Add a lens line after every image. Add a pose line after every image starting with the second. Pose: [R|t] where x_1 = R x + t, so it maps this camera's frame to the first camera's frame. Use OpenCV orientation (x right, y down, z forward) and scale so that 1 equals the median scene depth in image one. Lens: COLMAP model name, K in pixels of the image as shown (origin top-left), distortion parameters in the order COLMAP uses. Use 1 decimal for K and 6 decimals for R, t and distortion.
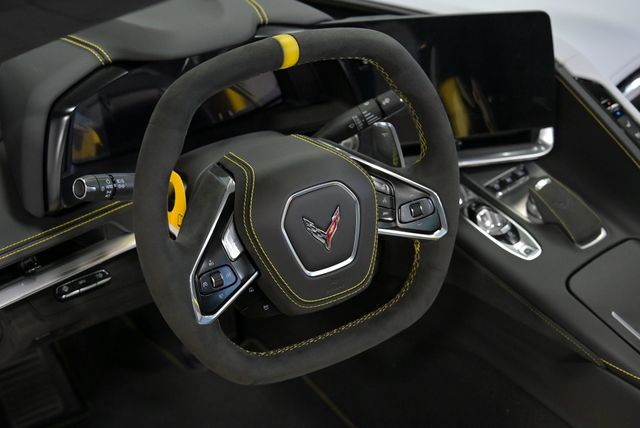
lens RADIAL K [[1070.3, 0, 320.0], [0, 1070.3, 214.0], [0, 0, 1]] dist [-0.005869, -0.004350]
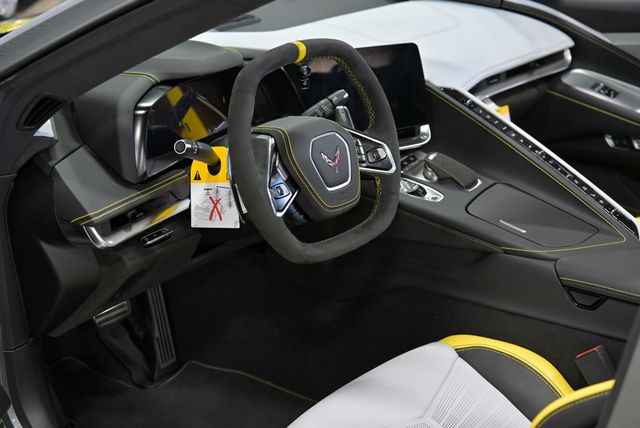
lens RADIAL K [[1376.1, 0, 320.0], [0, 1376.1, 214.0], [0, 0, 1]] dist [-0.009907, 0.021995]
pose [[0.953992, -0.104492, 0.281035, -0.517307], [0.159624, 0.970436, -0.181034, 0.397045], [-0.253810, 0.217565, 0.942468, -0.769912]]
